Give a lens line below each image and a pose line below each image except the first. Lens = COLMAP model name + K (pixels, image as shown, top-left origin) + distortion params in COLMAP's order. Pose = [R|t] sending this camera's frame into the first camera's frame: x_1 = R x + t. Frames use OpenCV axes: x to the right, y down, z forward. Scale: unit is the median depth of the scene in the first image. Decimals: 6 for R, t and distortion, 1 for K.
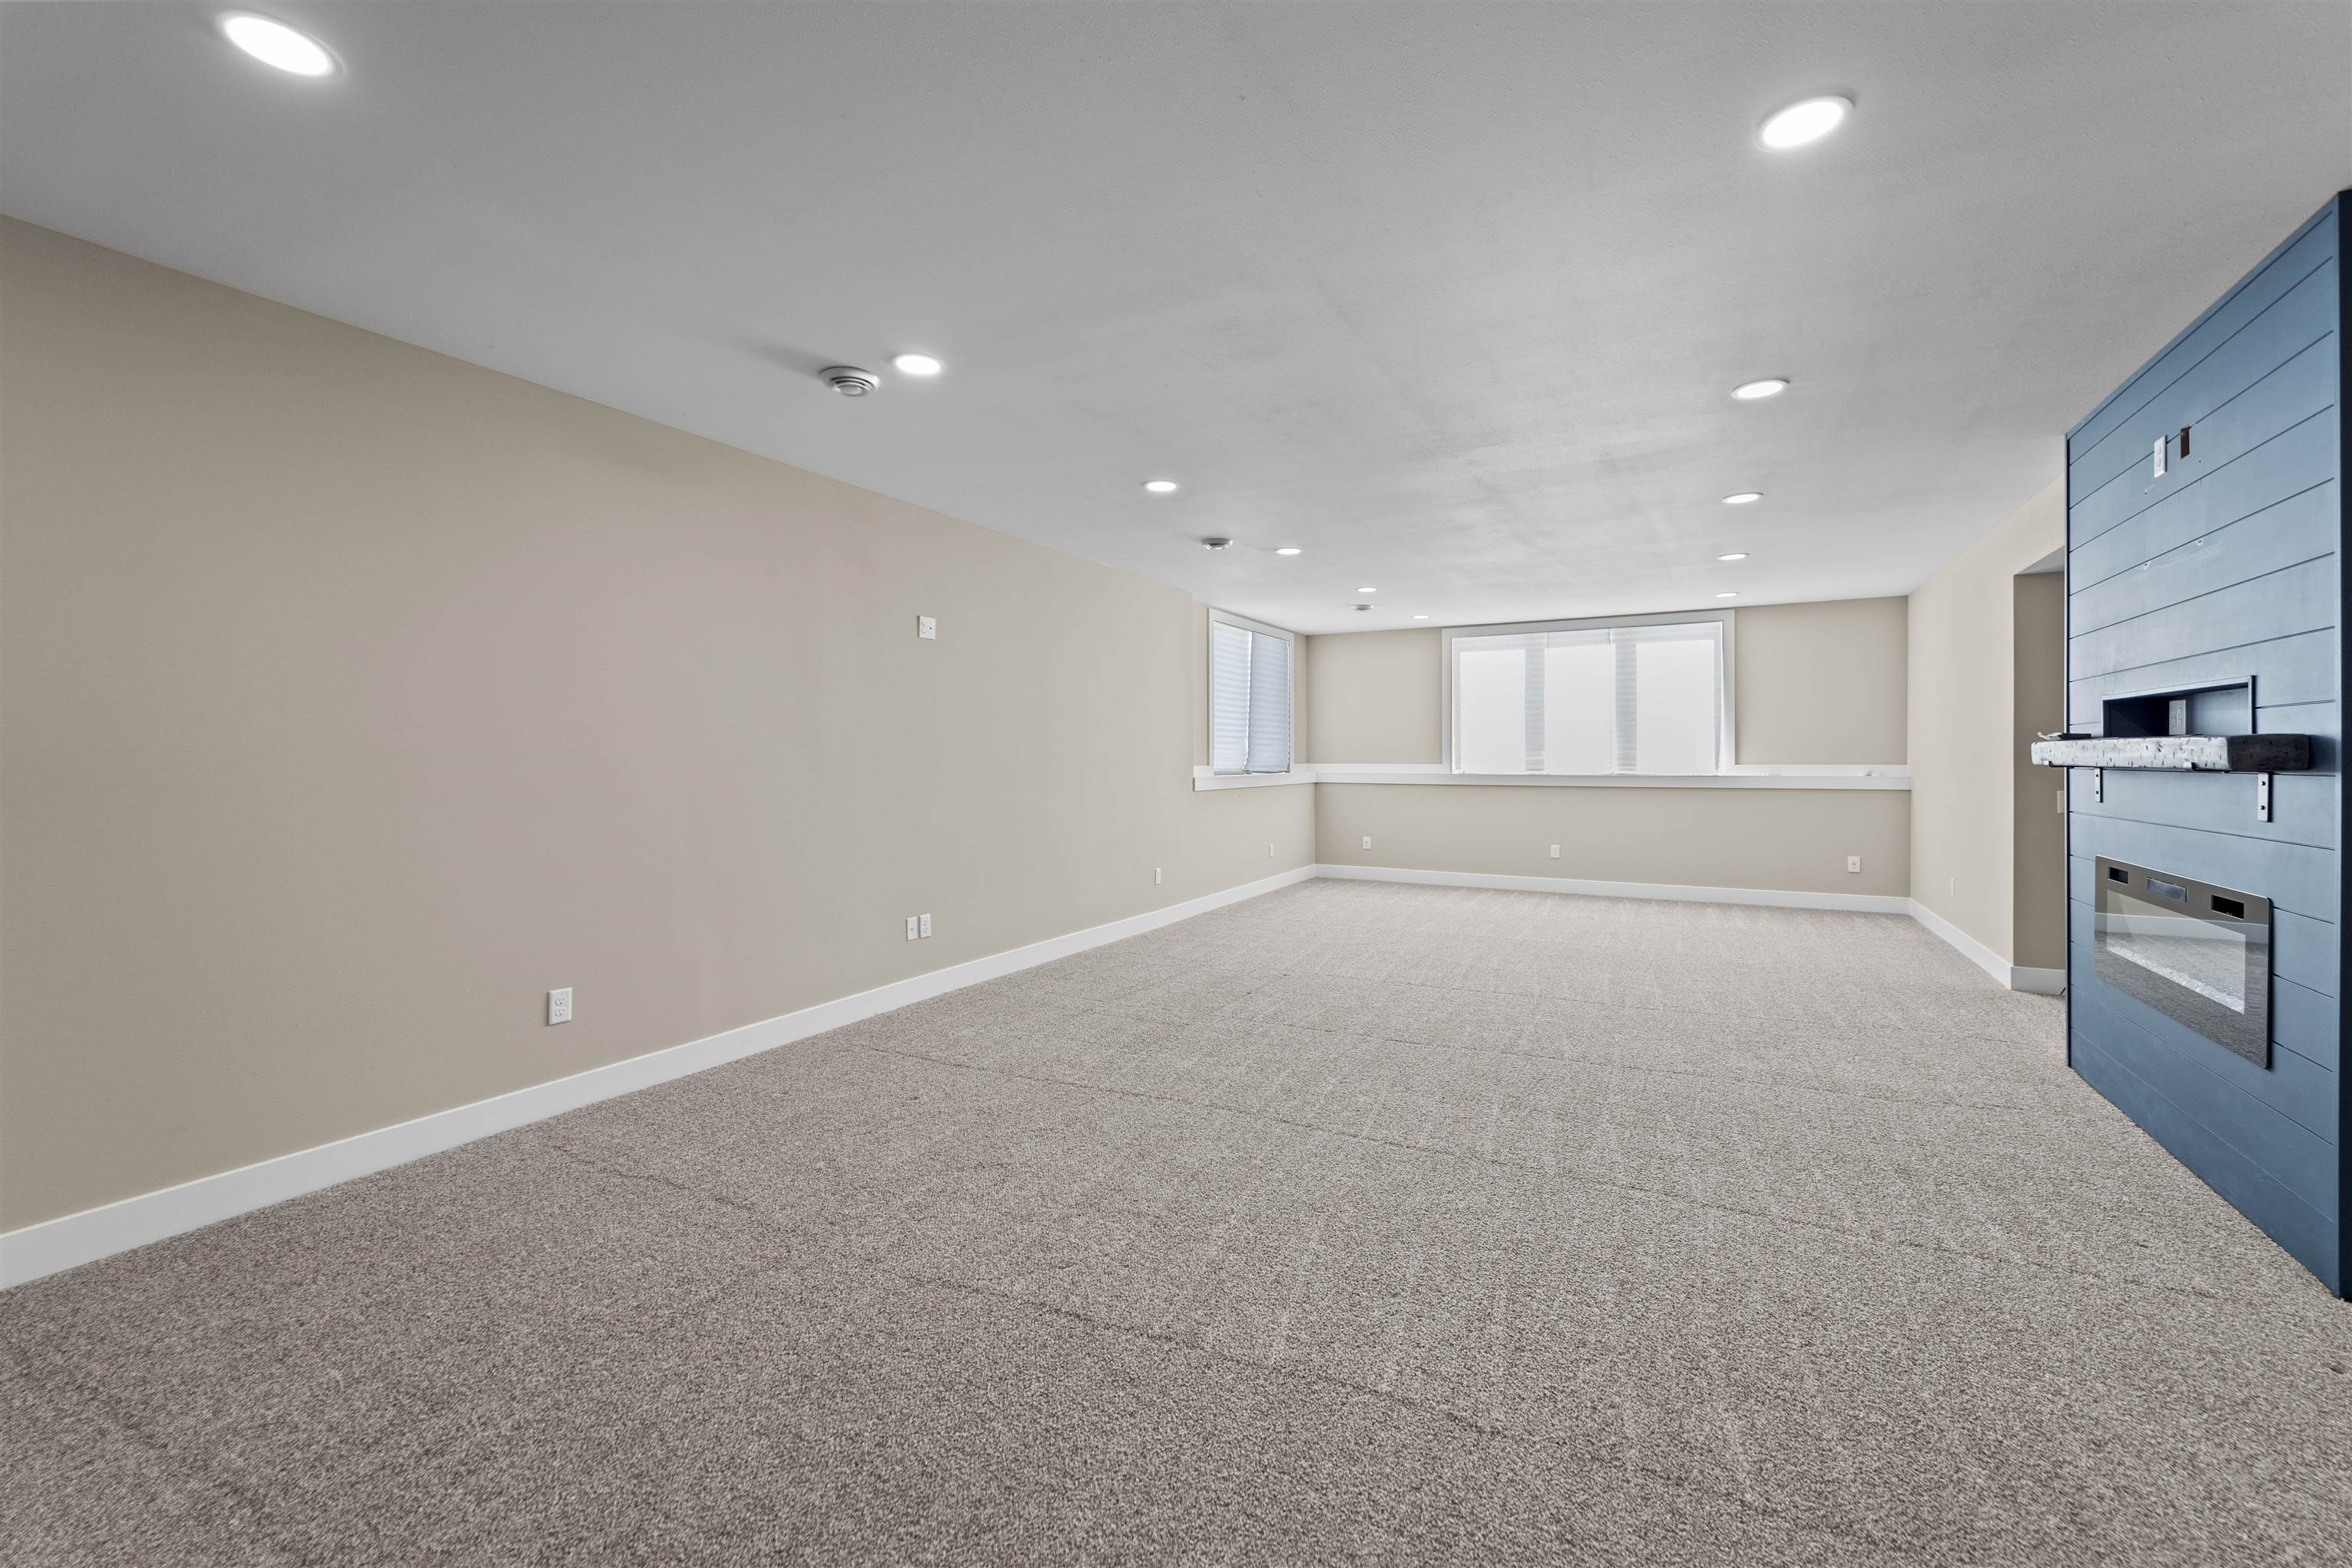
lens RADIAL K [[955.9, 0, 1184.3], [0, 955.9, 784.1], [0, 0, 1]] dist [0.000604, -0.000066]
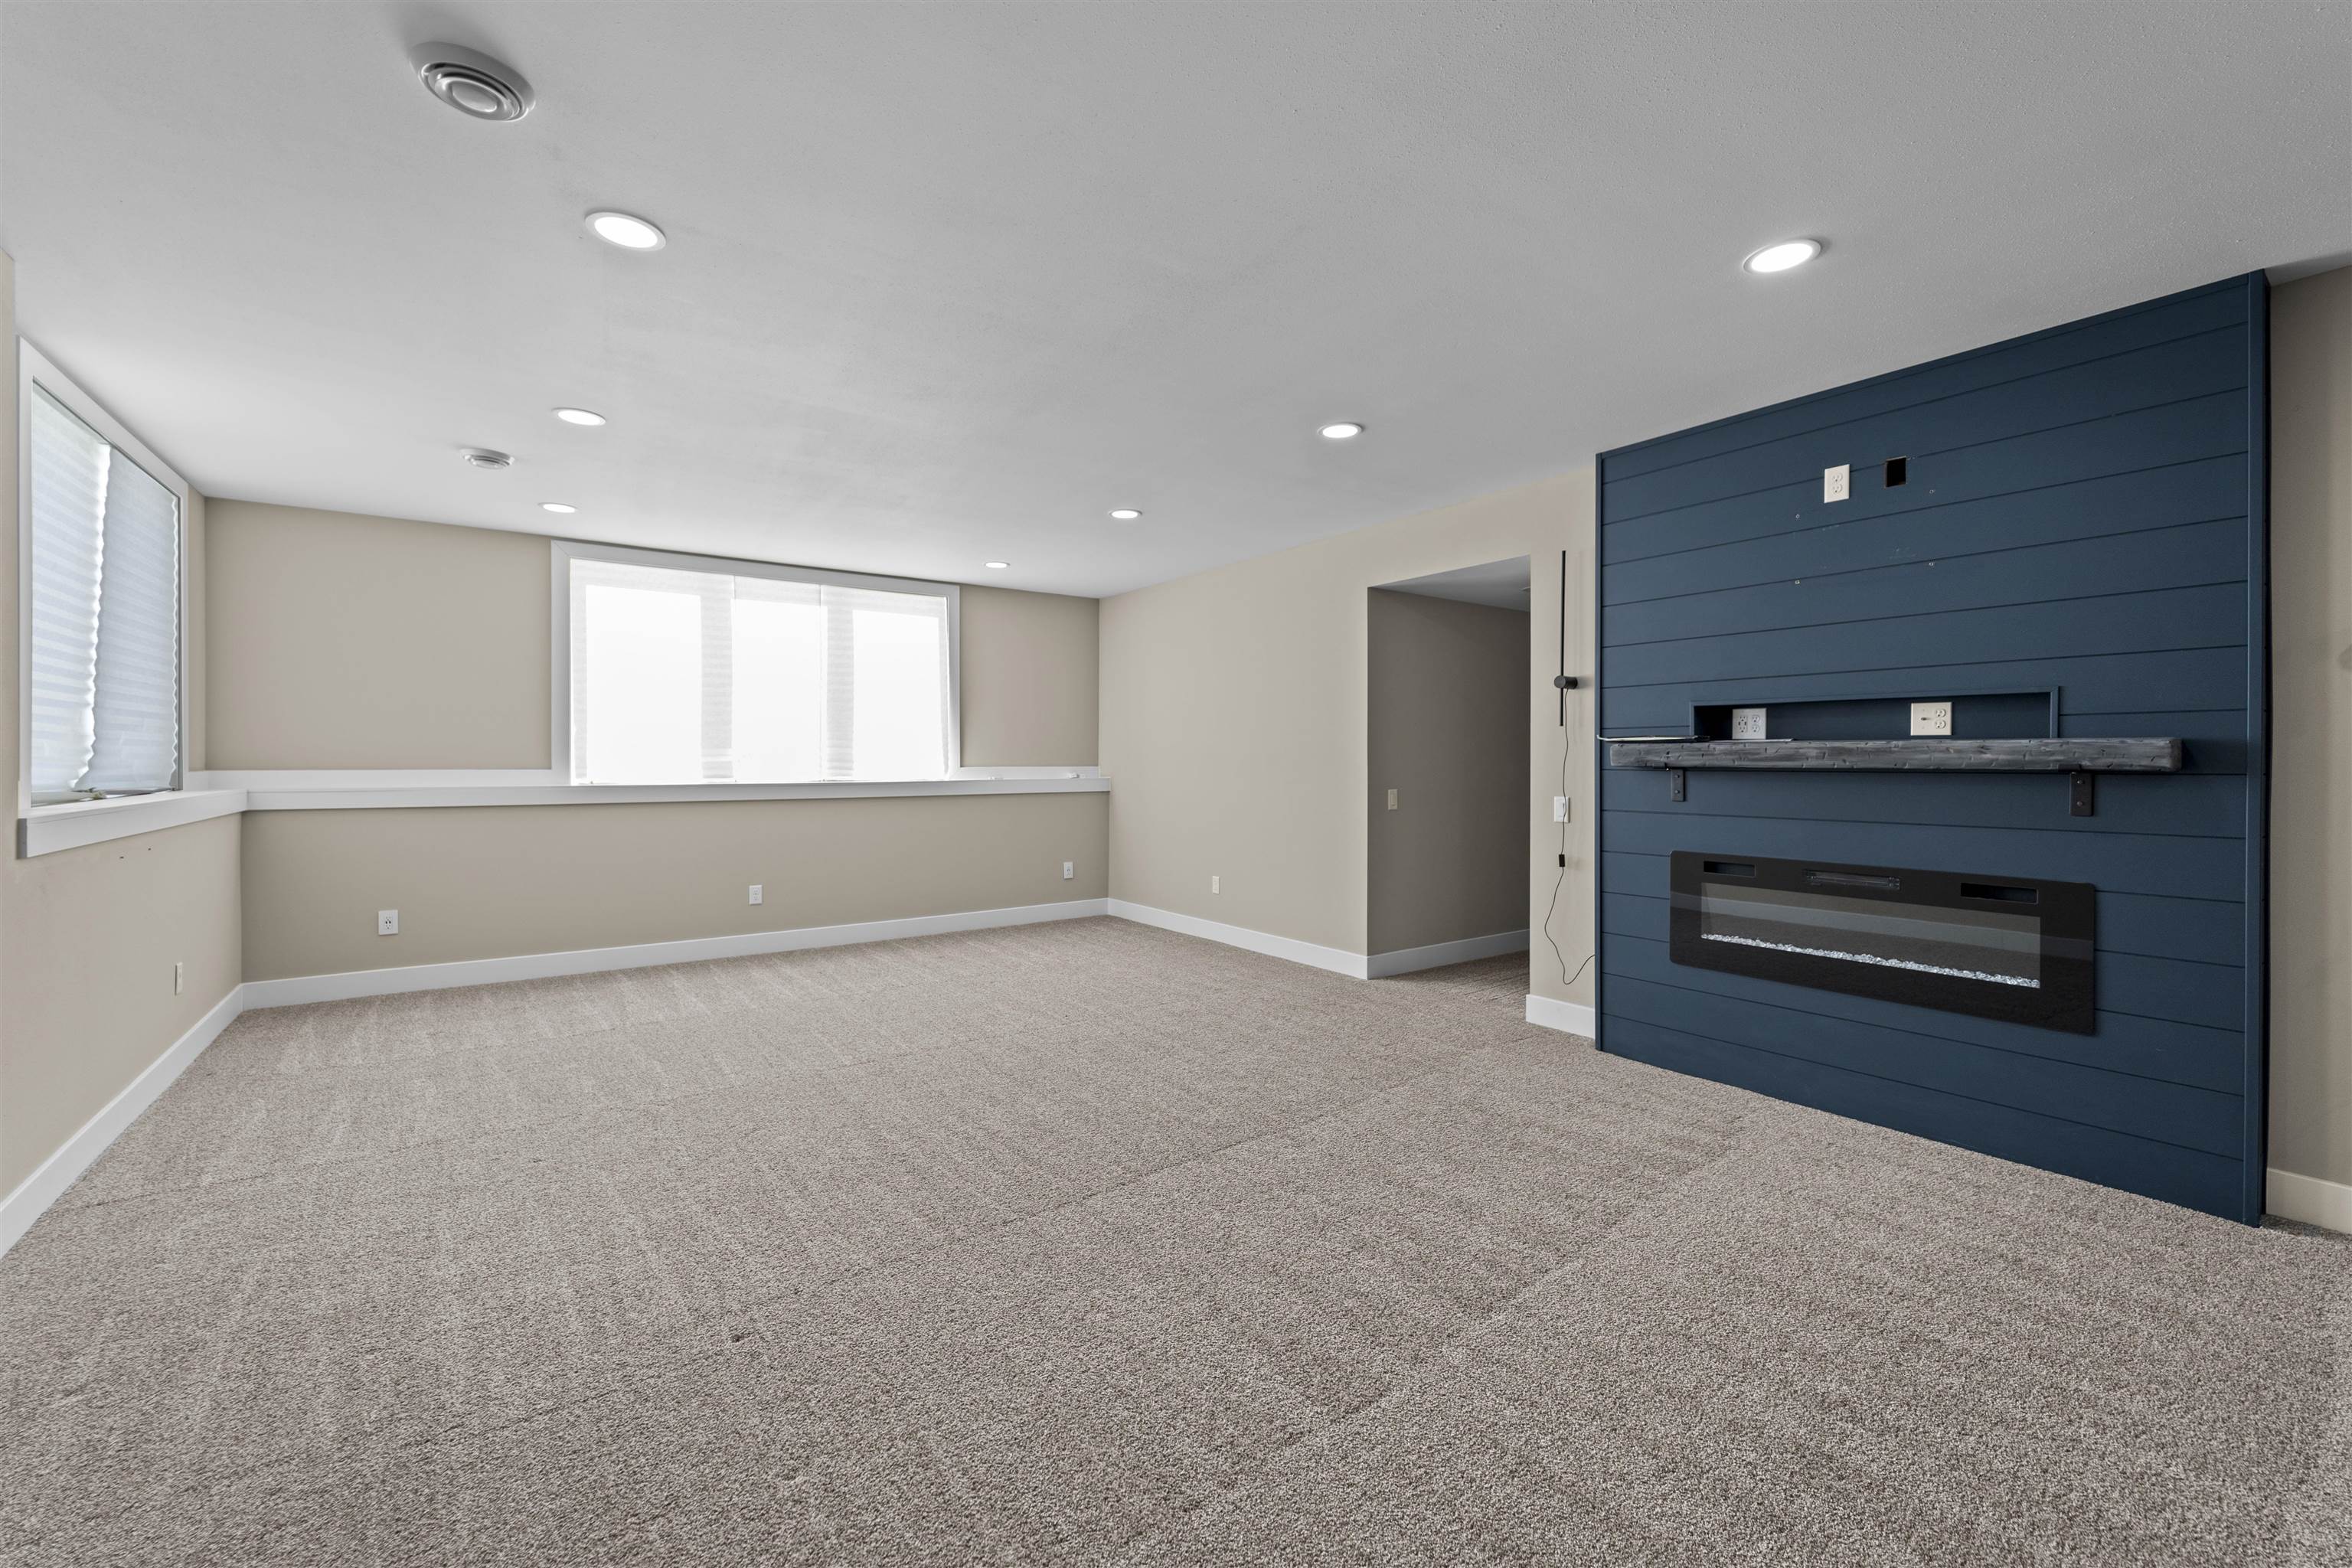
lens RADIAL K [[945.5, 0, 1172.2], [0, 945.5, 777.3], [0, 0, 1]] dist [0.001314, -0.000344]
pose [[0.436030, -0.015758, 0.899794, -0.094649], [0.024935, 0.999674, 0.005425, -0.010707], [-0.899587, 0.020071, 0.436281, 0.428631]]
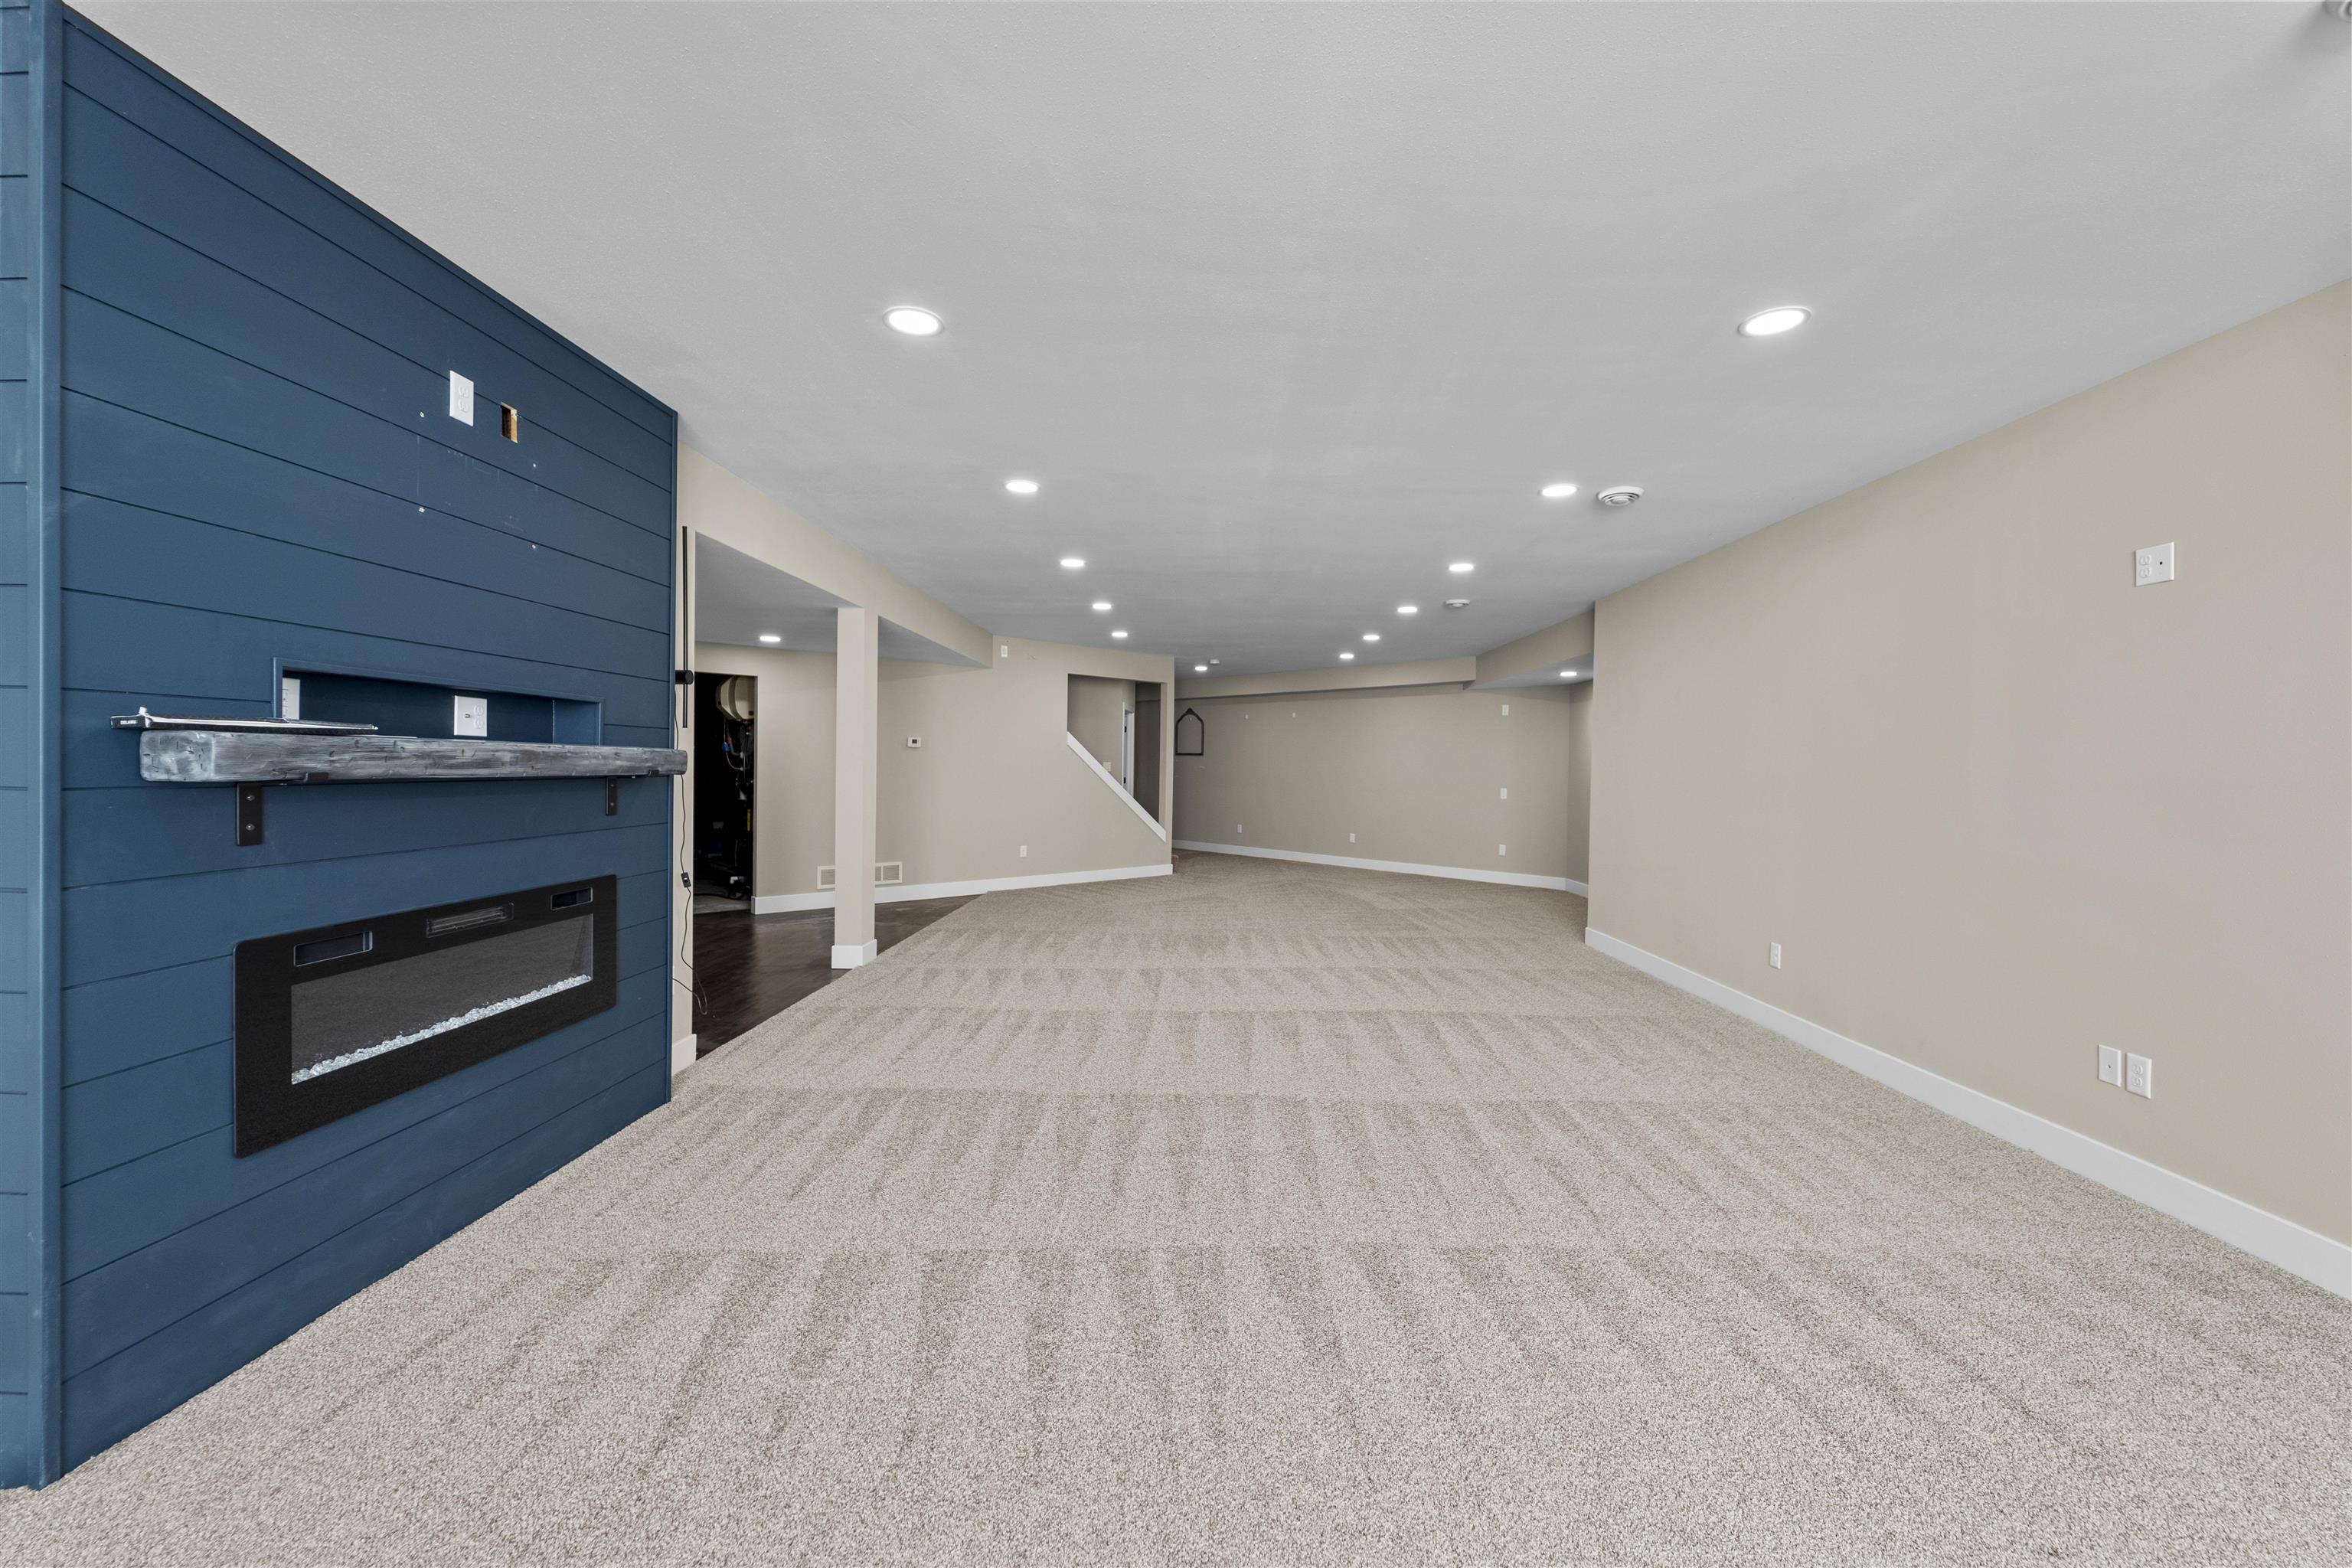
lens RADIAL K [[945.5, 0, 1172.2], [0, 945.5, 777.3], [0, 0, 1]] dist [0.001314, -0.000344]
pose [[-0.895008, -0.008574, -0.445968, 0.289704], [-0.028456, 0.998876, 0.037905, -0.022156], [0.445141, 0.046616, -0.894246, 0.700761]]
